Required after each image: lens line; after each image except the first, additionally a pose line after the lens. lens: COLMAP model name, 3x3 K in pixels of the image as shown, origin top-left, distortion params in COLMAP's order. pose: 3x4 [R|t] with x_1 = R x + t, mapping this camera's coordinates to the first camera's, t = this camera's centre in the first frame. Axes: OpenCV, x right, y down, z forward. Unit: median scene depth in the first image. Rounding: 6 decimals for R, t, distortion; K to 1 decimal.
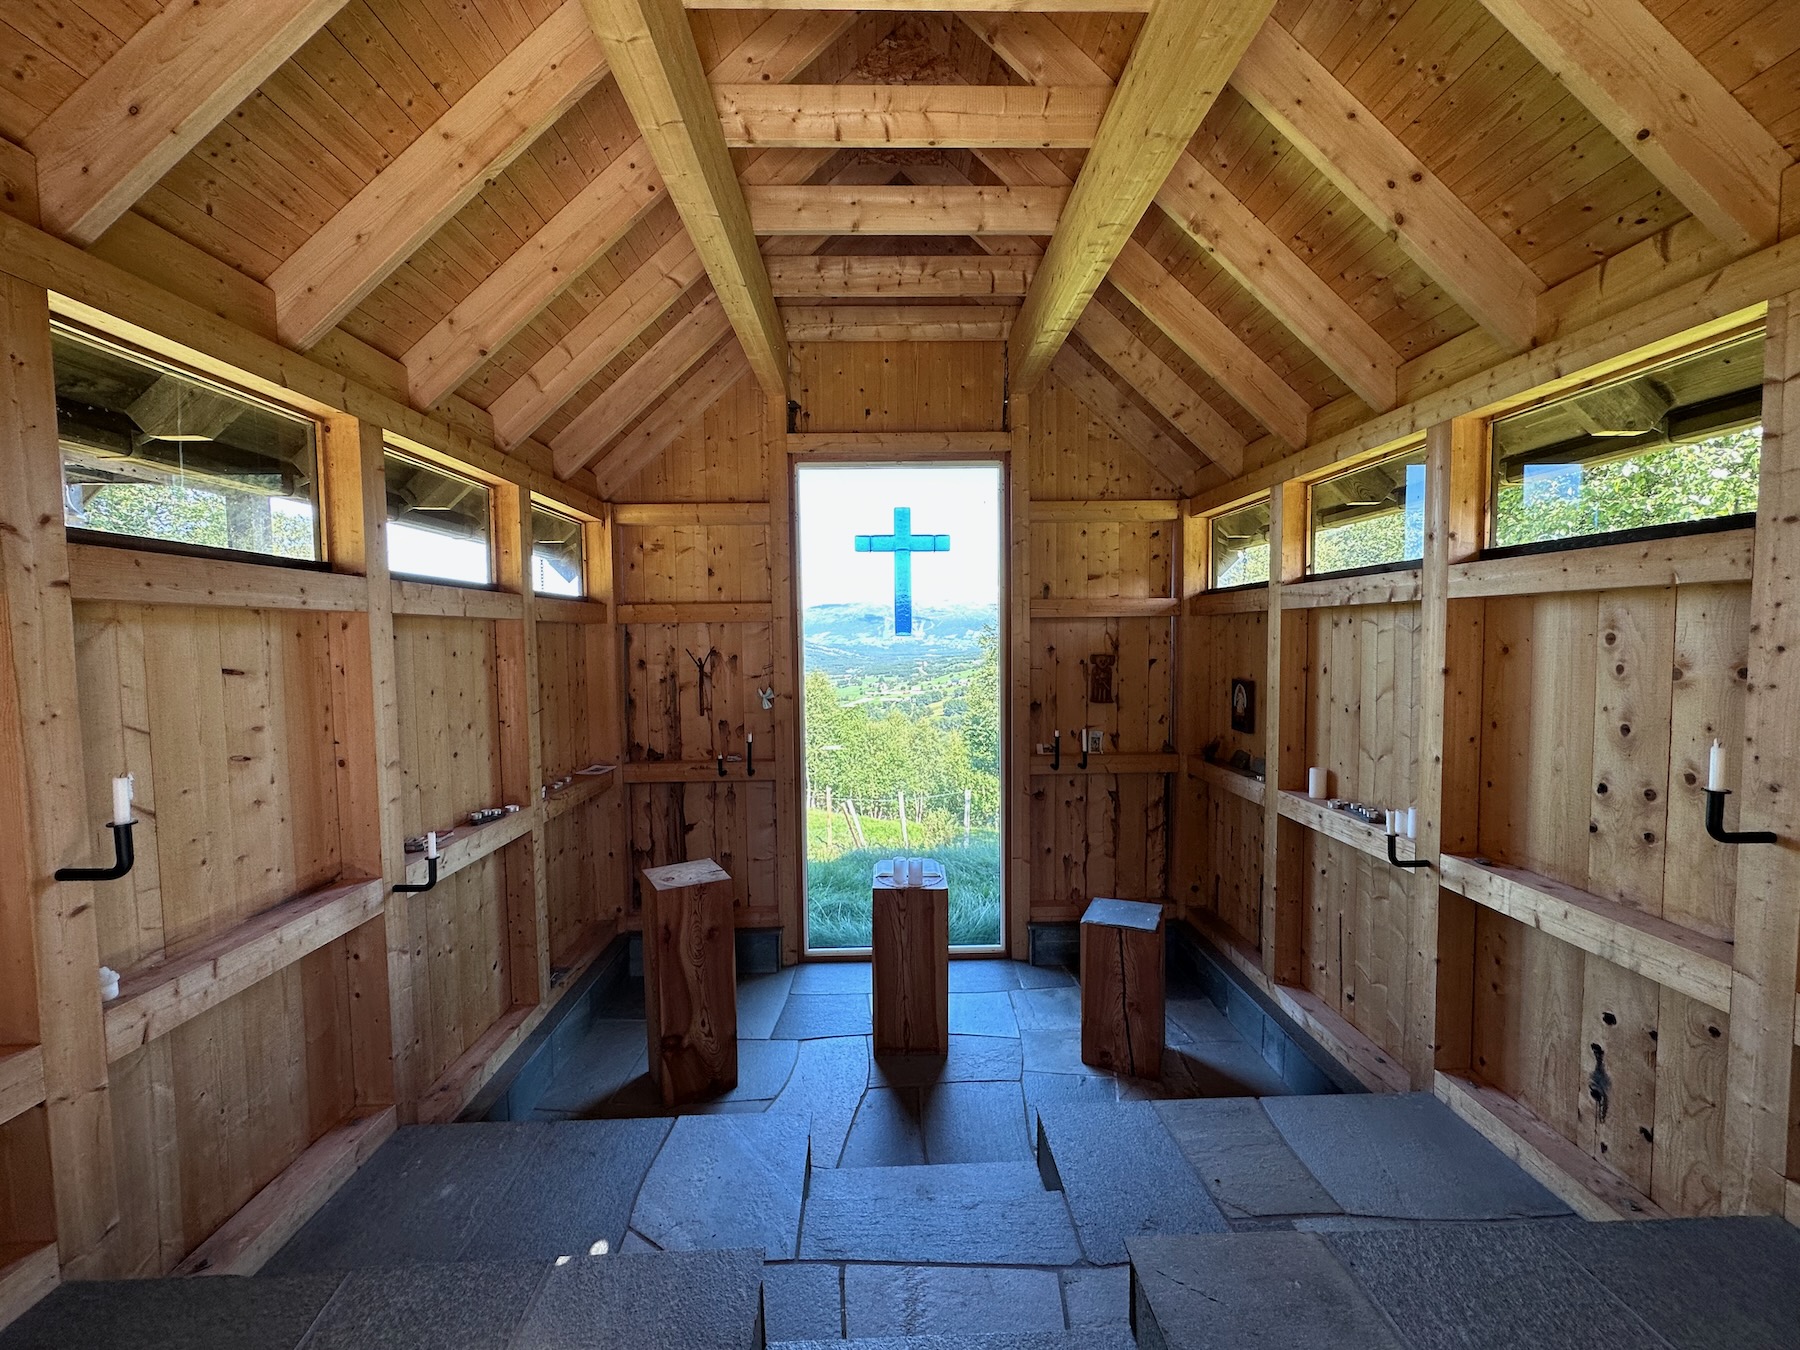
lens RADIAL K [[728.4, 0, 900.0], [0, 728.4, 675.0], [0, 0, 1]] dist [0.000289, 0.000741]
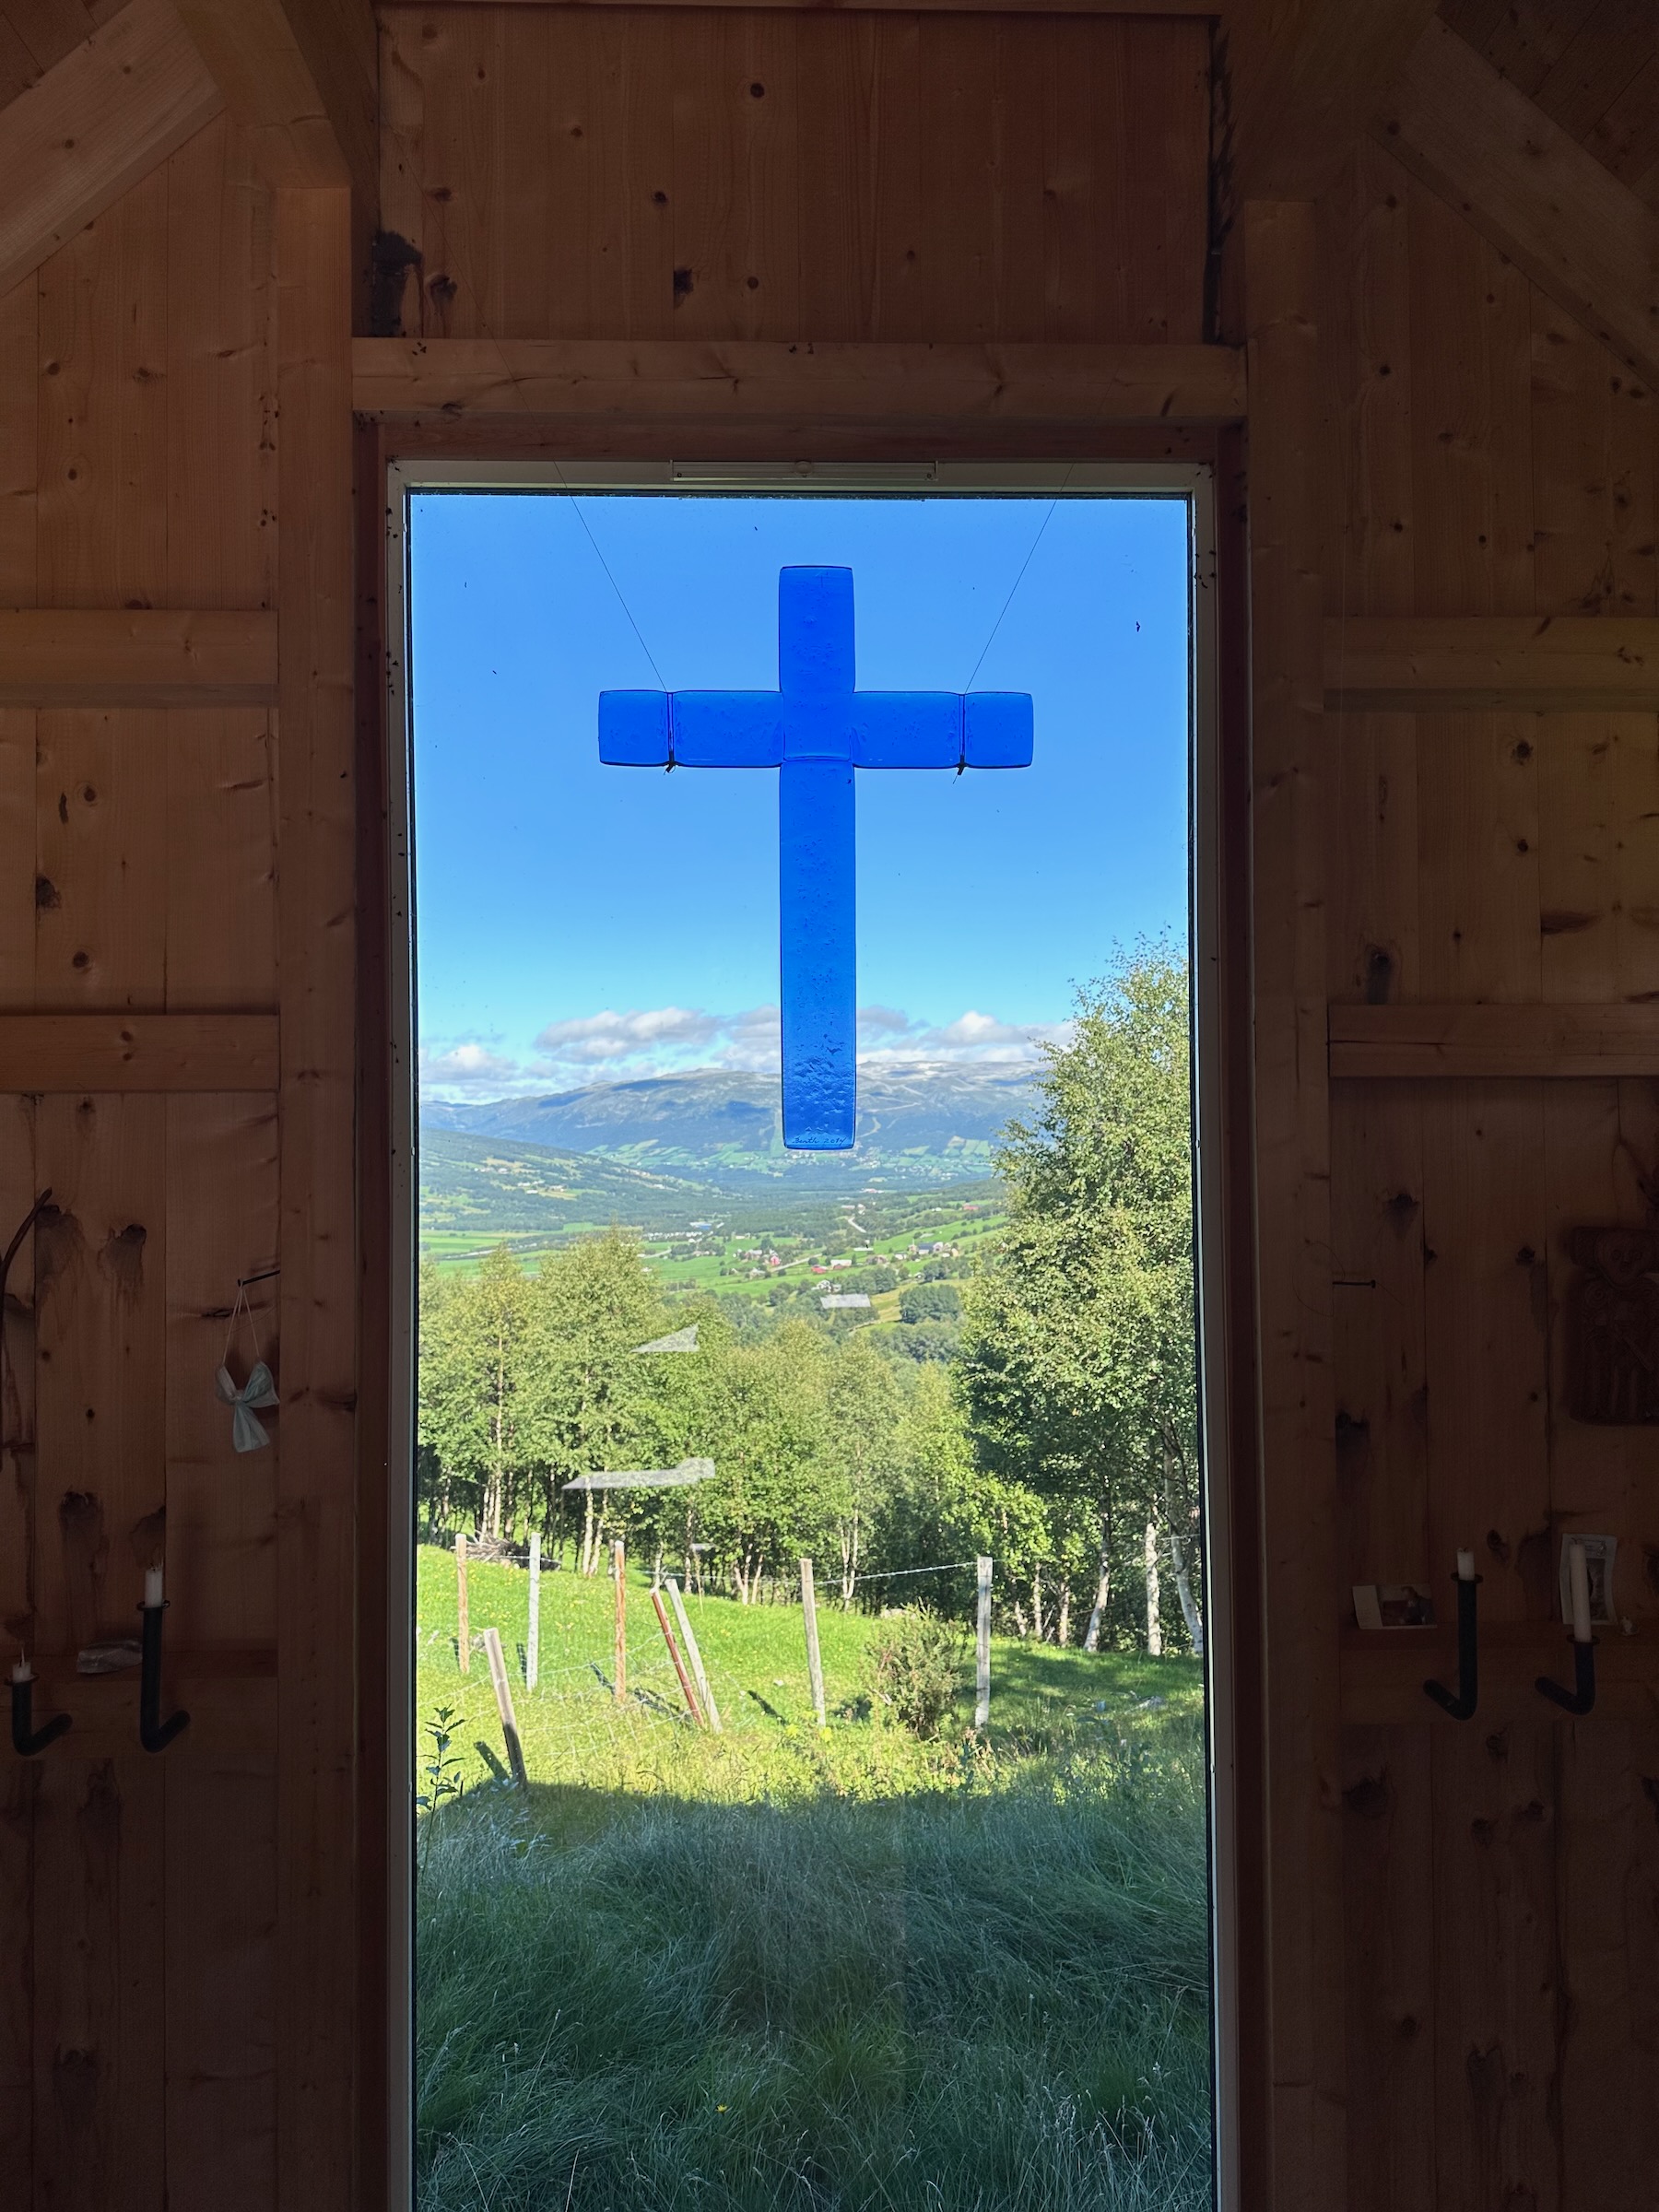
lens RADIAL K [[1553.1, 0, 829.5], [0, 1553.1, 1106.0], [0, 0, 1]] dist [0.145262, -0.214938]
pose [[0.999889, 0.003911, 0.014408, 0.000661], [-0.002727, 0.996688, -0.081274, -0.025588], [-0.014678, 0.081226, 0.996588, 0.477033]]
